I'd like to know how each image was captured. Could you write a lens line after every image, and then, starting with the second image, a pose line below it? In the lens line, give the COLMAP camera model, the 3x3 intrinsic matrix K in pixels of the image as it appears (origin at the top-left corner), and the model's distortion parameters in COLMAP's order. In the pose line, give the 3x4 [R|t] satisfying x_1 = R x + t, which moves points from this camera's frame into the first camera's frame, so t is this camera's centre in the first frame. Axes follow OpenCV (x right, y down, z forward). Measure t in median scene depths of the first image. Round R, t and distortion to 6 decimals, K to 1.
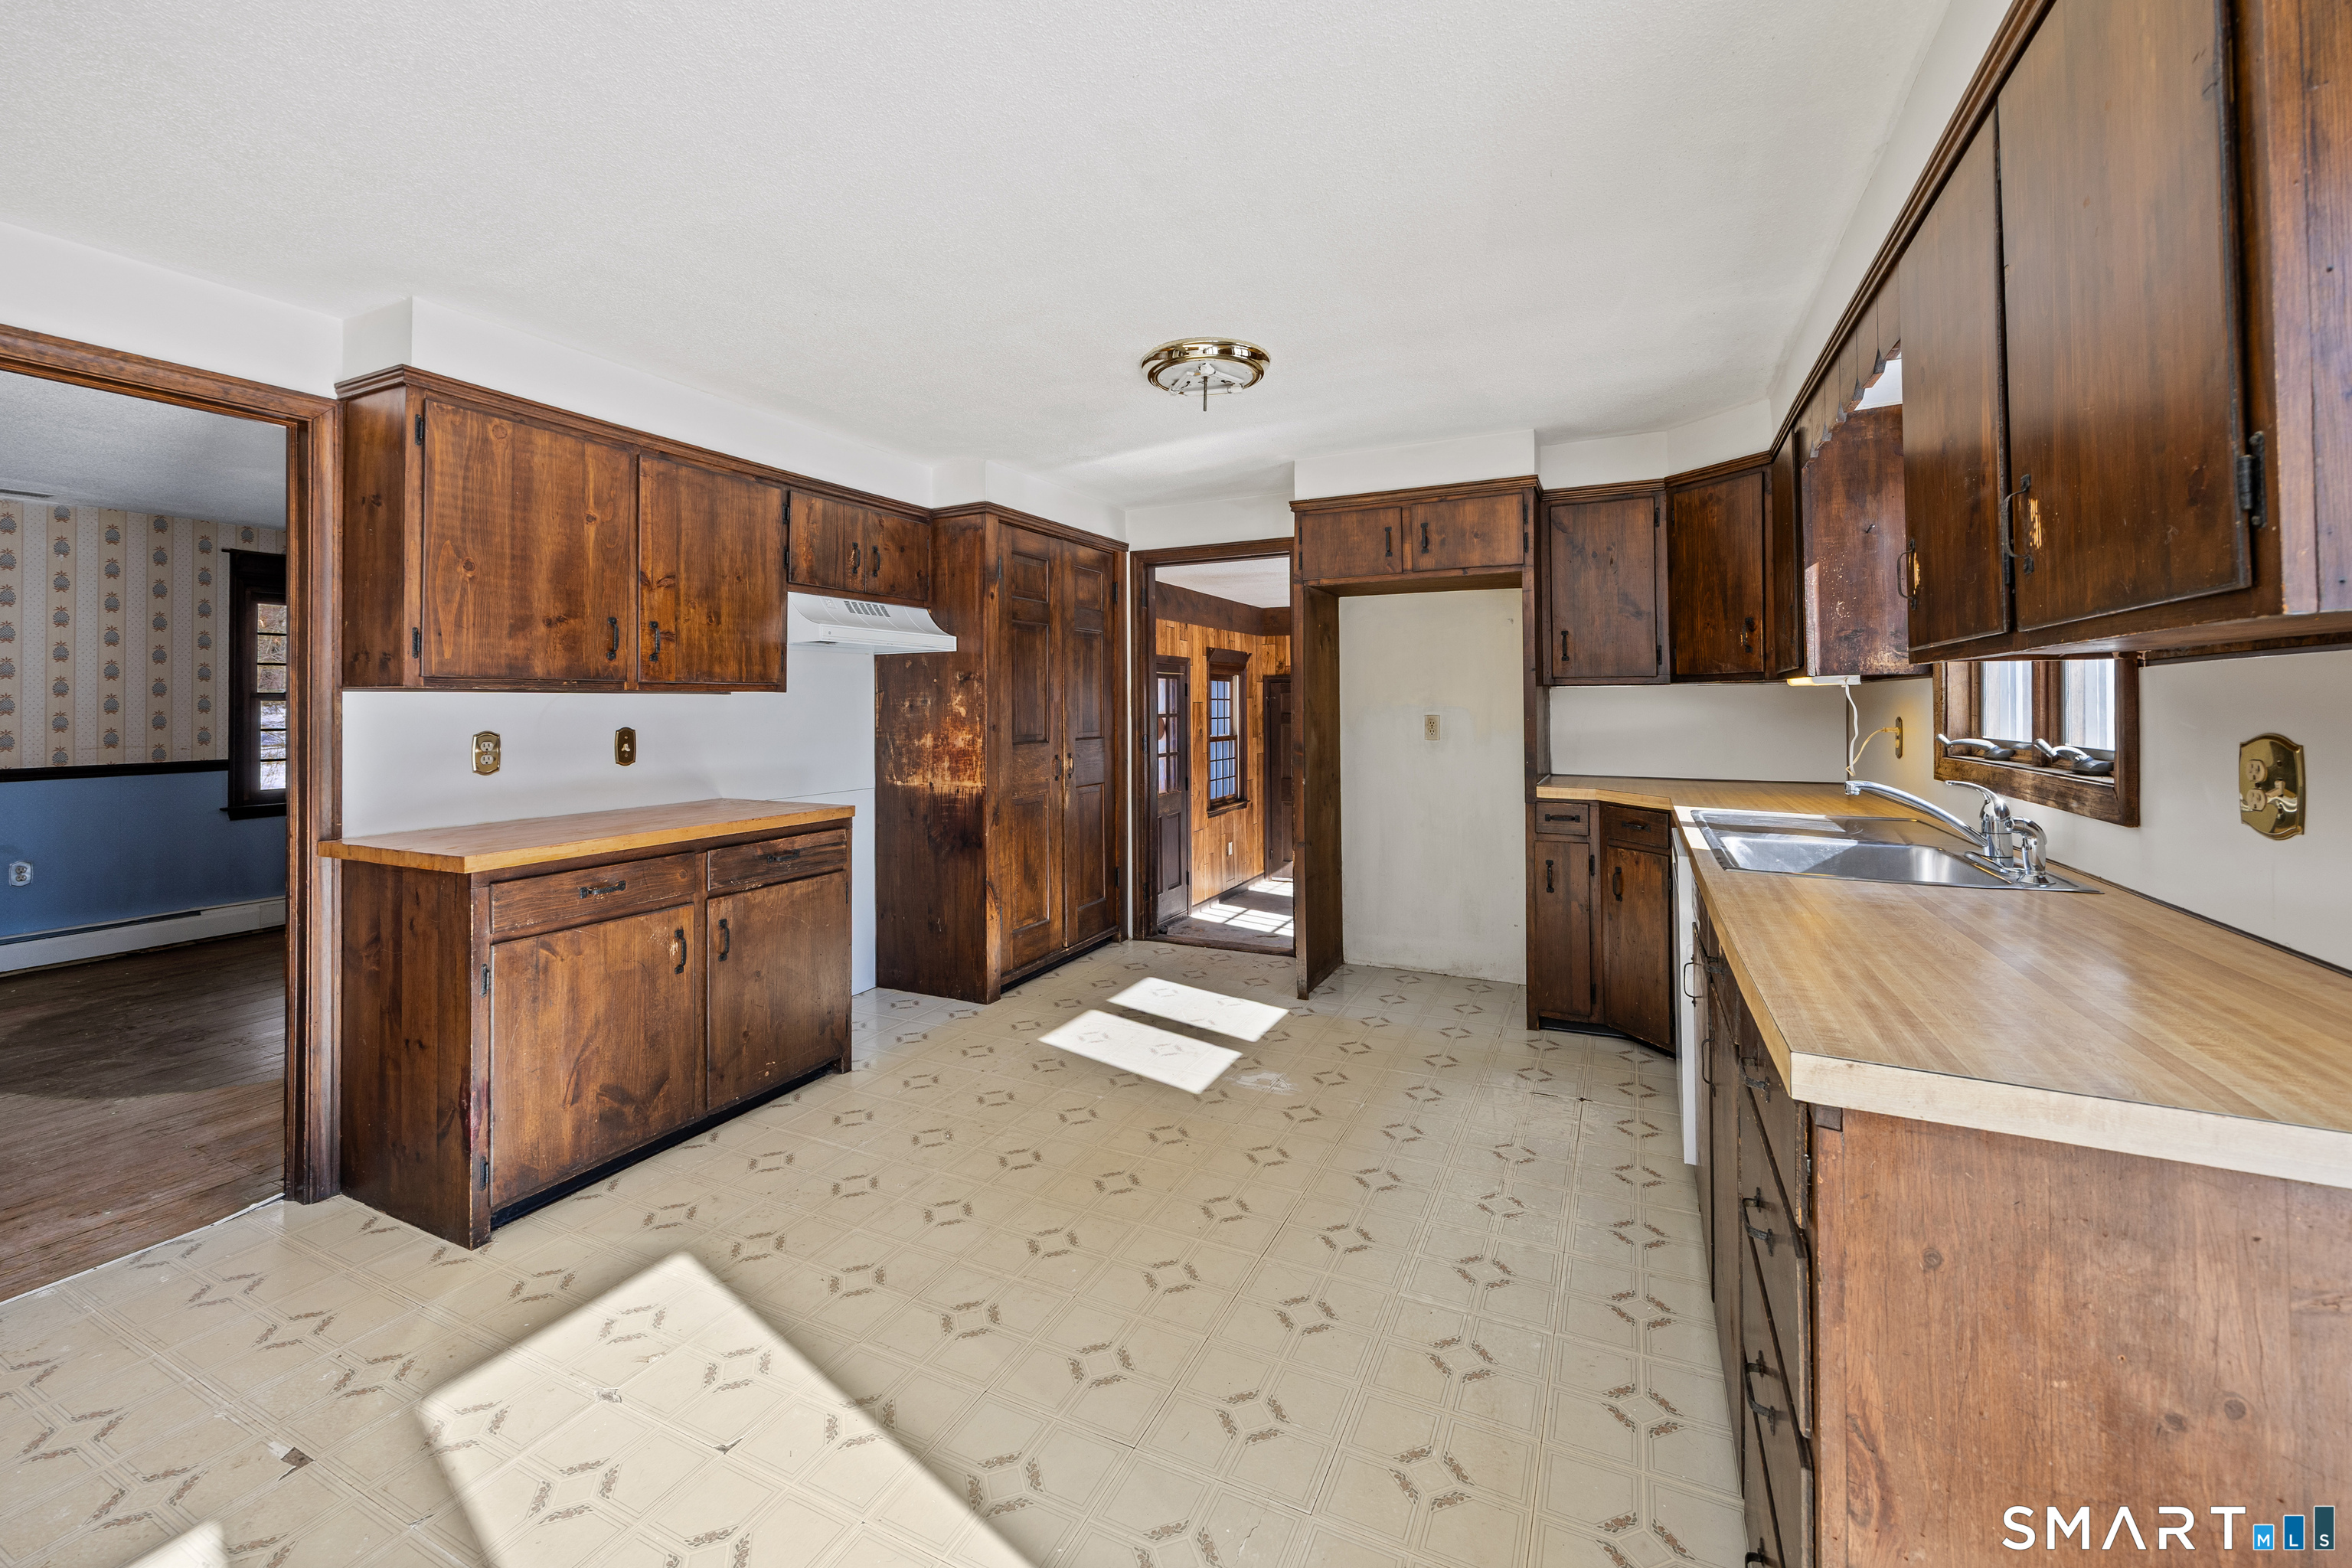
lens RADIAL K [[946.8, 0, 1164.5], [0, 946.8, 668.5], [0, 0, 1]] dist [-0.000884, 0.000072]
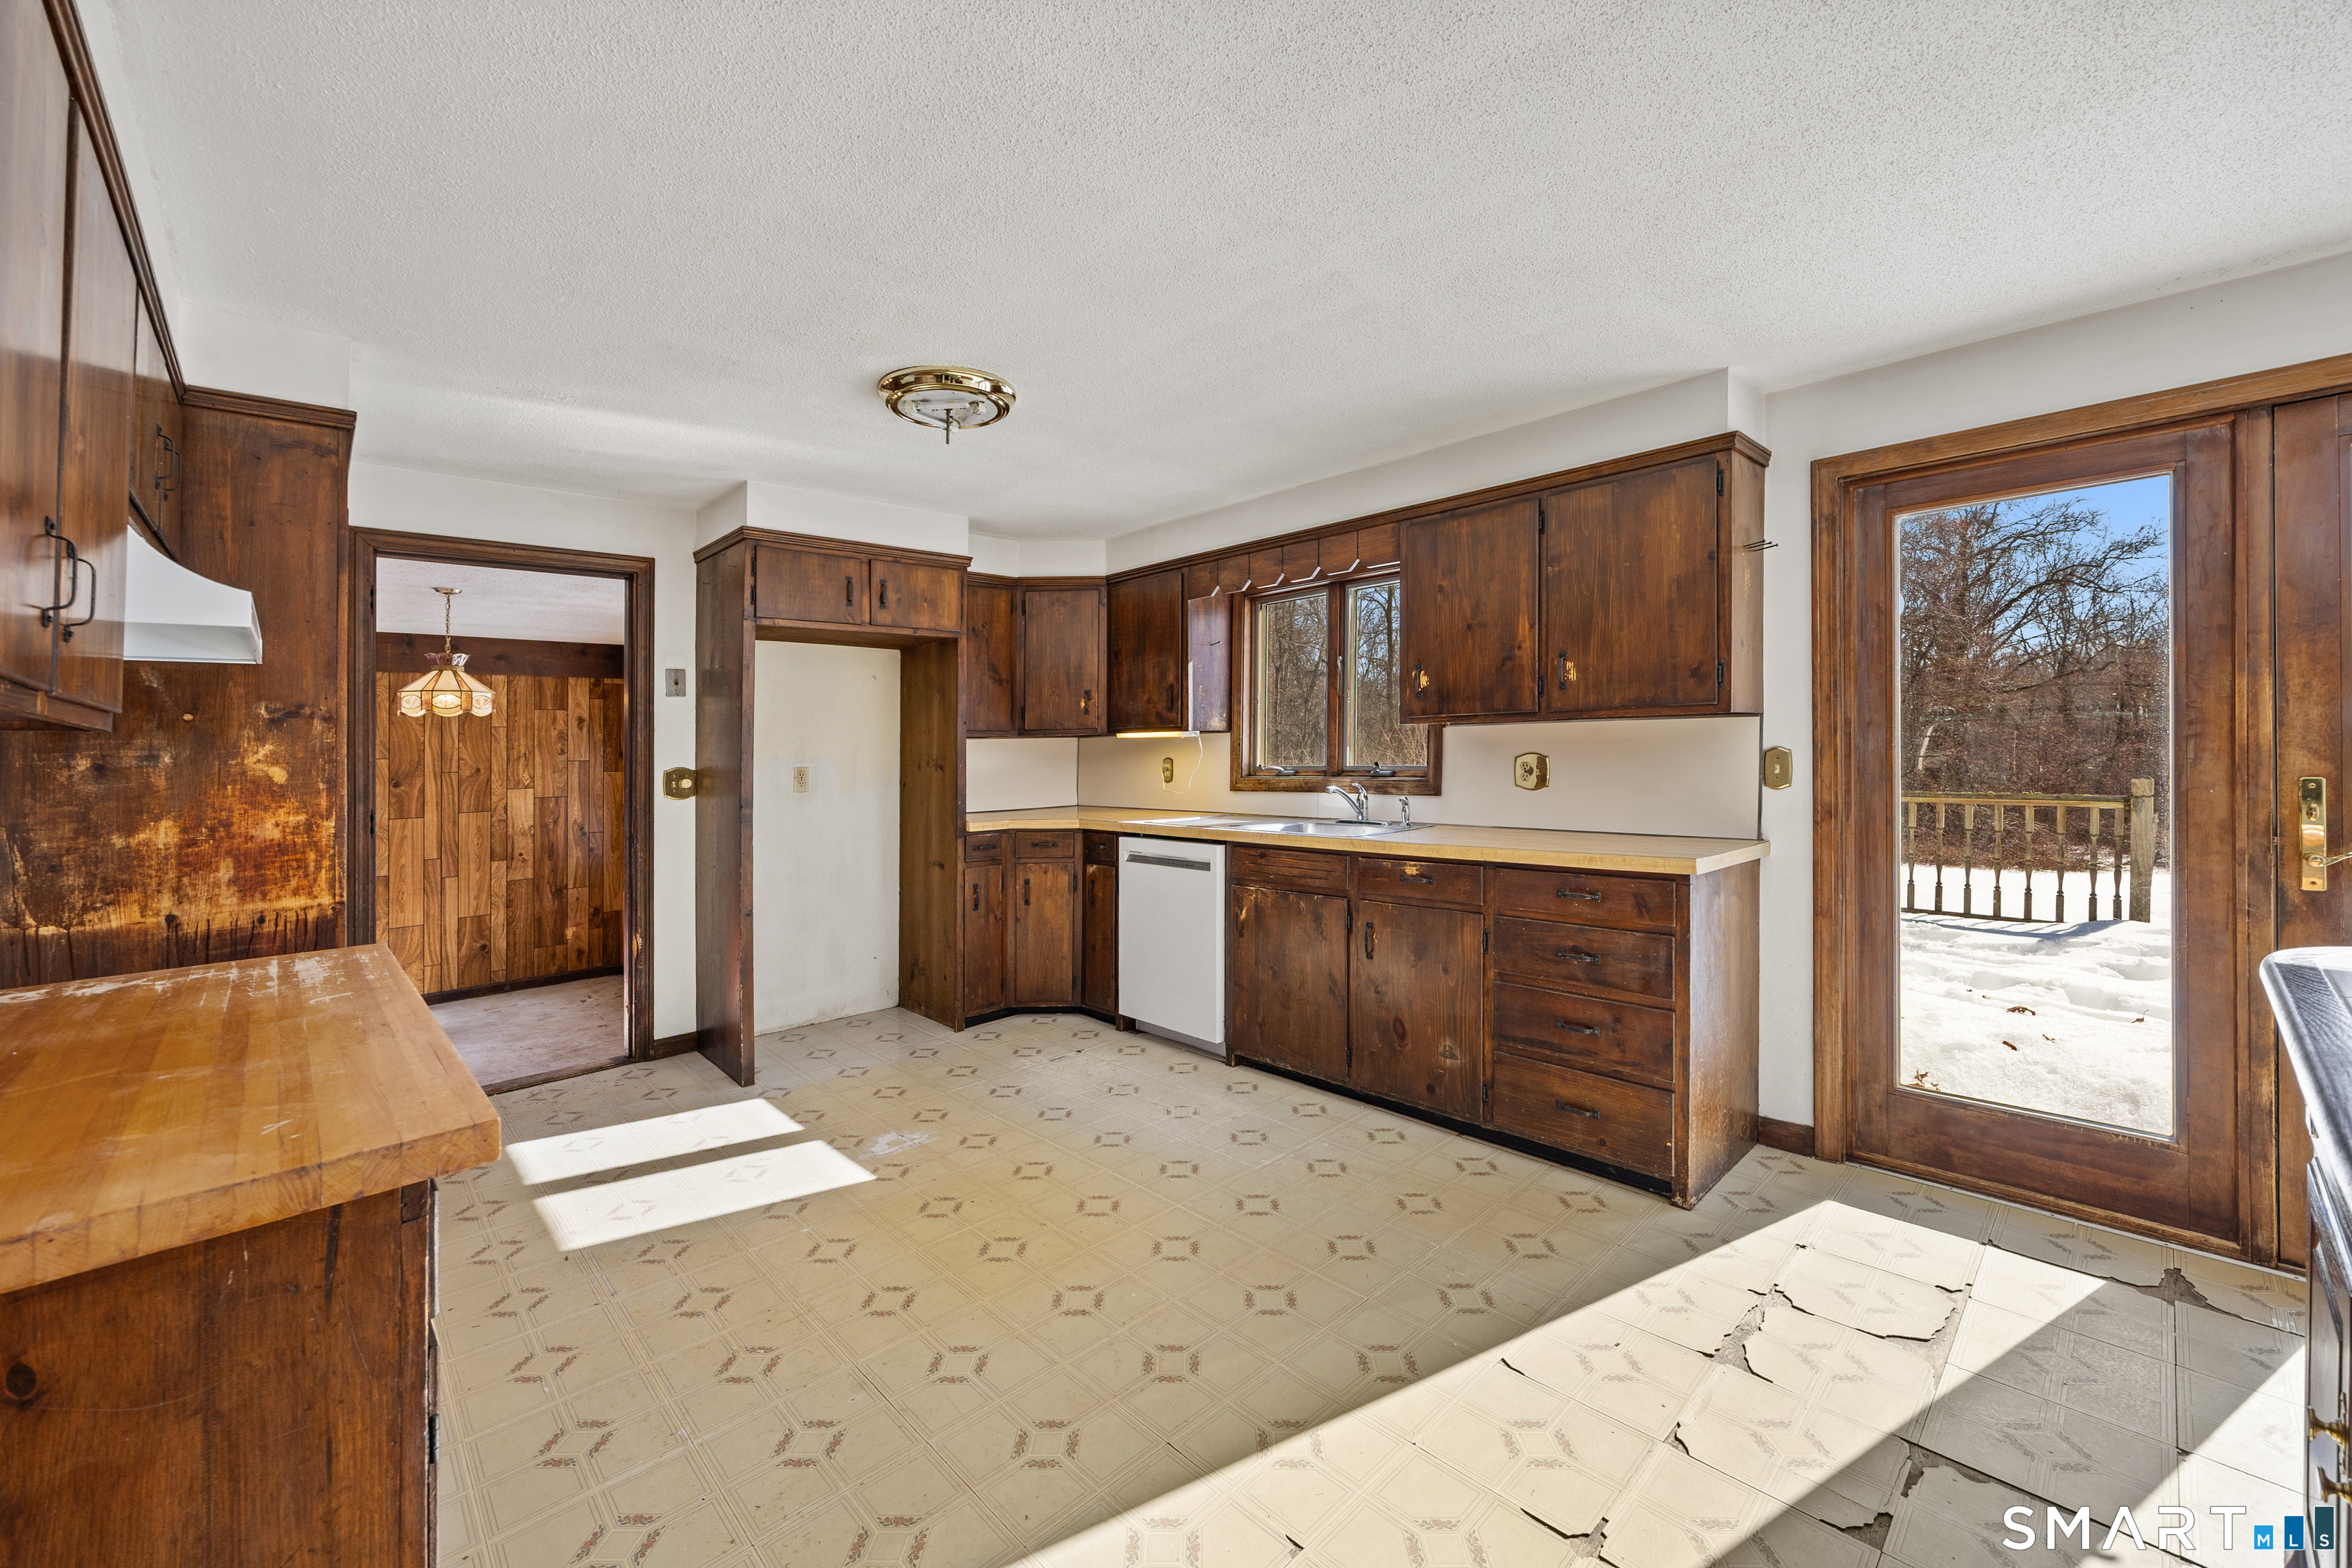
lens RADIAL K [[933.1, 0, 1175.7], [0, 933.1, 741.1], [0, 0, 1]] dist [-0.000614, 0.000376]
pose [[0.349323, 0.005598, 0.936986, -0.576236], [-0.019360, 0.999812, 0.001244, 0.016104], [-0.936802, -0.018575, 0.349365, 0.339318]]
